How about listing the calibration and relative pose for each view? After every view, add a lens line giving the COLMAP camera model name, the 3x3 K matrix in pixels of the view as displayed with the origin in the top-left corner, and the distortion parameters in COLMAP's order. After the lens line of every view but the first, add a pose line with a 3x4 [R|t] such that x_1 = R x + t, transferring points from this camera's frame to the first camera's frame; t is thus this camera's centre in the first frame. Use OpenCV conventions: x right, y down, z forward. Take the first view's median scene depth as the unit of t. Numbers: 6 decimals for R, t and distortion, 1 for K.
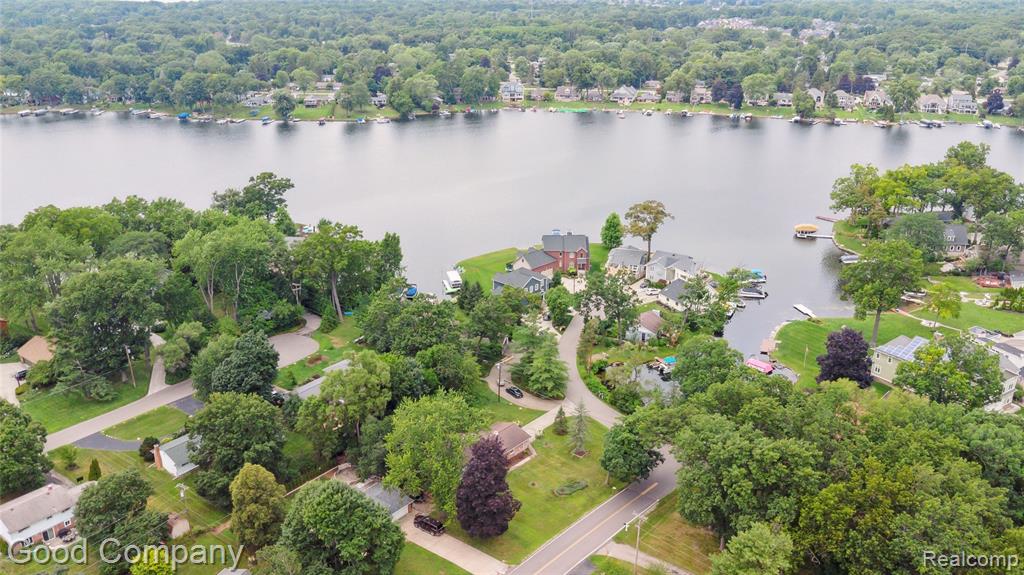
lens RADIAL K [[848.5, 0, 512.0], [0, 848.5, 287.5], [0, 0, 1]] dist [0.037191, -0.039601]
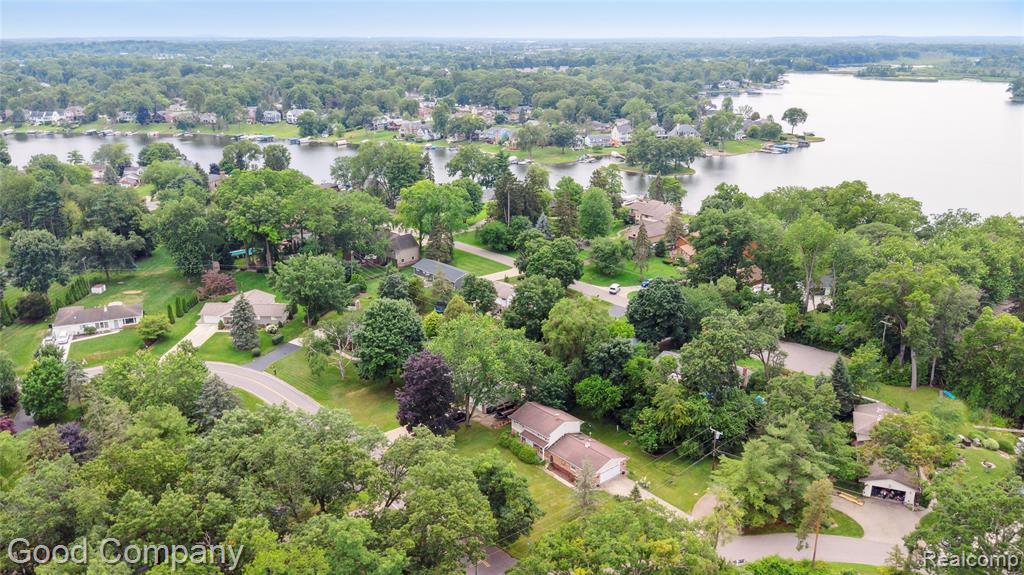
lens RADIAL K [[770.2, 0, 512.0], [0, 770.2, 287.5], [0, 0, 1]] dist [0.044131, -0.052452]
pose [[-0.172733, 0.304190, -0.936820, 0.216598], [-0.341333, 0.873694, 0.346628, -0.069512], [0.923935, 0.379642, -0.047085, 0.277758]]
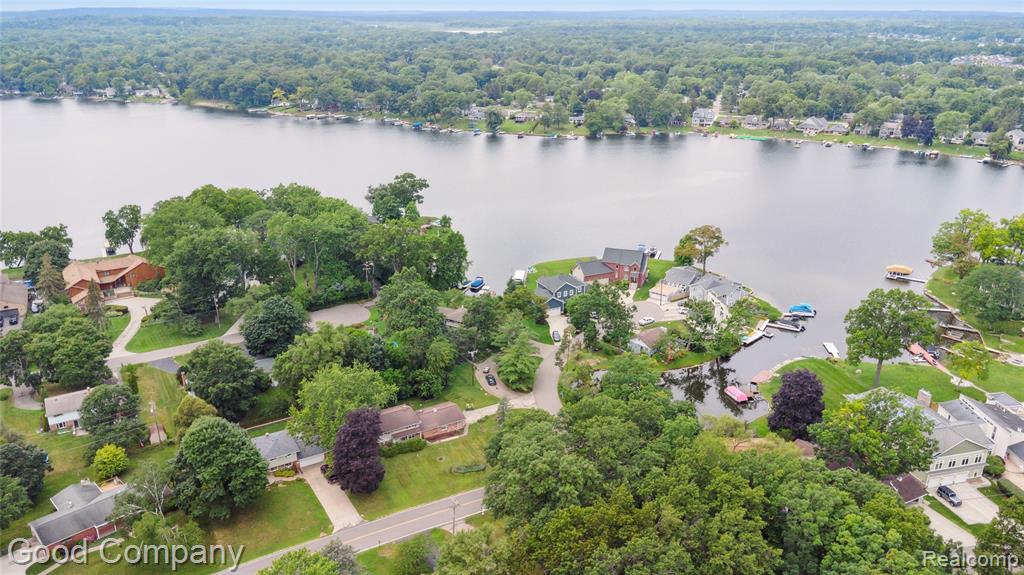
lens RADIAL K [[743.2, 0, 507.8], [0, 743.2, 279.3], [0, 0, 1]] dist [0.053368, -0.074910]
pose [[0.938013, 0.119426, -0.325374, 0.117578], [-0.121434, 0.992498, 0.014211, -0.009335], [0.324630, 0.026181, 0.945479, 0.023145]]
